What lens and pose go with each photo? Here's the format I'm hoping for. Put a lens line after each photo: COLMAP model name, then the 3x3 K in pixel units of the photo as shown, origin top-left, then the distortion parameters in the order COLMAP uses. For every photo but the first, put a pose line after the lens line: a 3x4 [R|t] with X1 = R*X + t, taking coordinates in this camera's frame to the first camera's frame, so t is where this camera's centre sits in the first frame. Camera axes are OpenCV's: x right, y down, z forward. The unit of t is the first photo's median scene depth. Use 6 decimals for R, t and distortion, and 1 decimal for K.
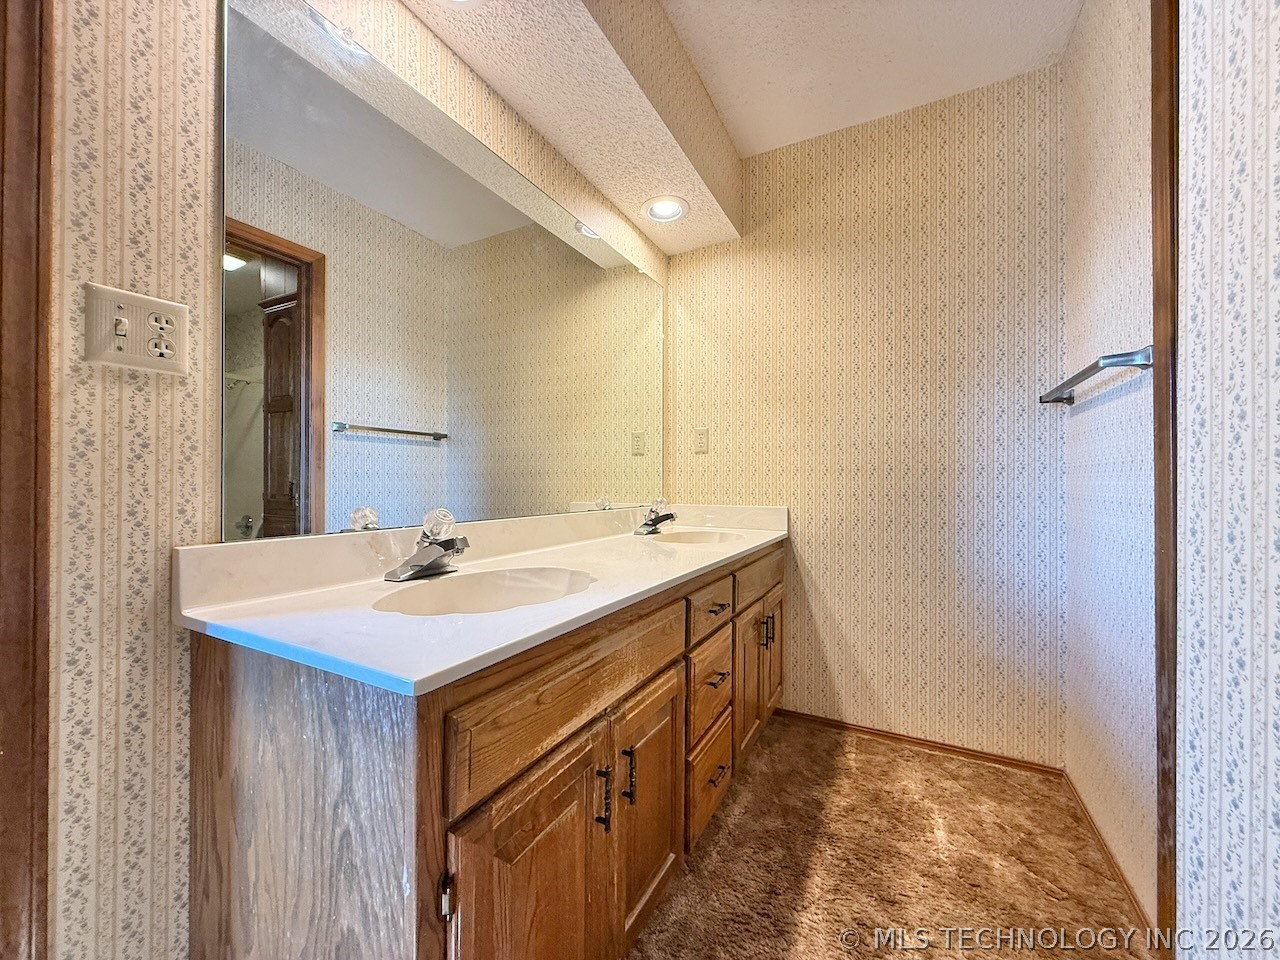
lens RADIAL K [[508.8, 0, 634.9], [0, 508.8, 481.2], [0, 0, 1]] dist [-0.003350, 0.000695]
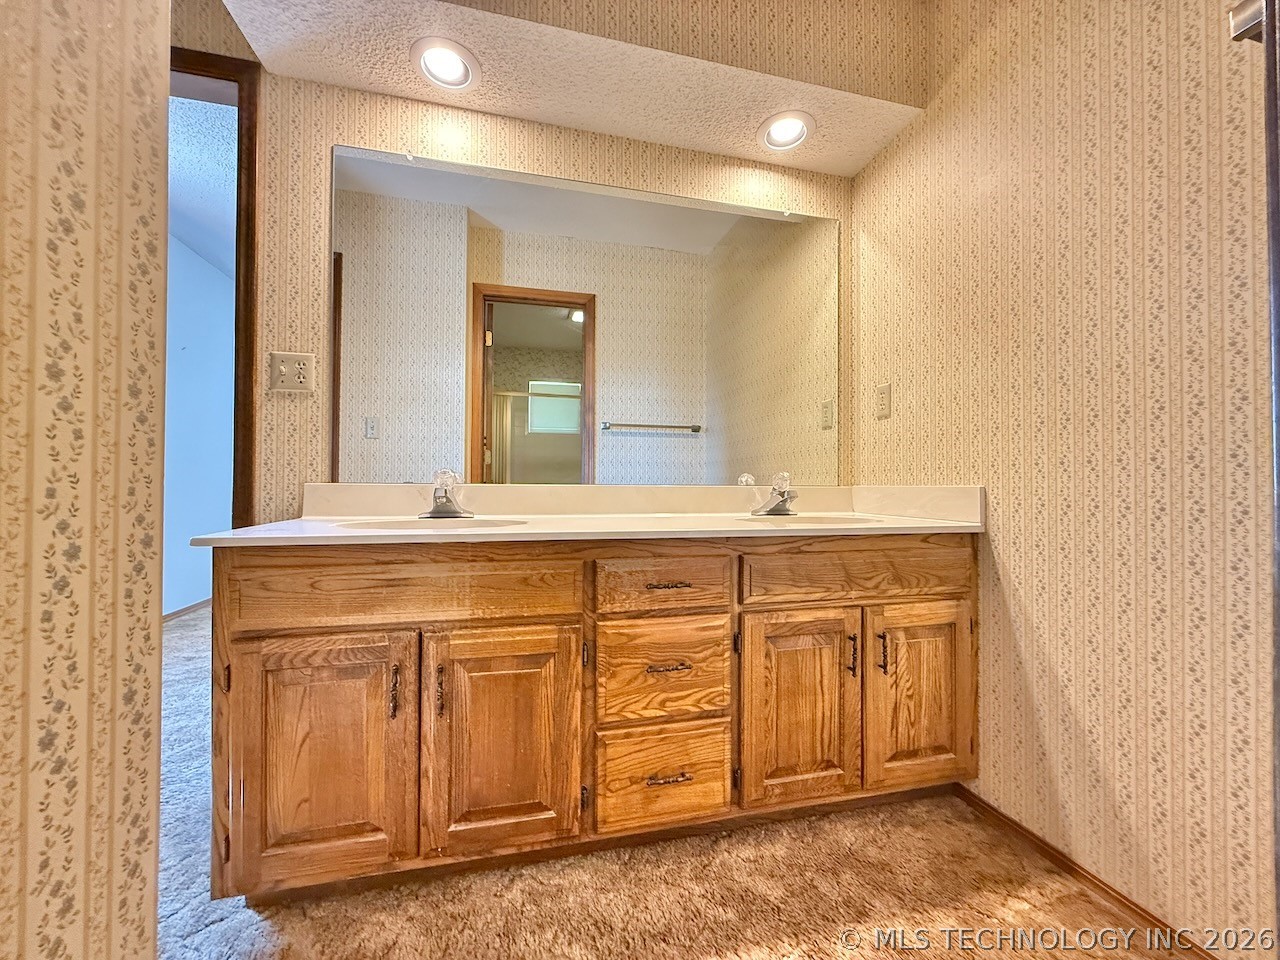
lens RADIAL K [[508.8, 0, 639.4], [0, 508.8, 481.6], [0, 0, 1]] dist [-0.003350, 0.000695]
pose [[0.670850, -0.004565, -0.741579, 0.617378], [-0.002153, 0.999965, -0.008102, 0.063969], [0.741590, 0.007032, 0.670817, 0.304128]]
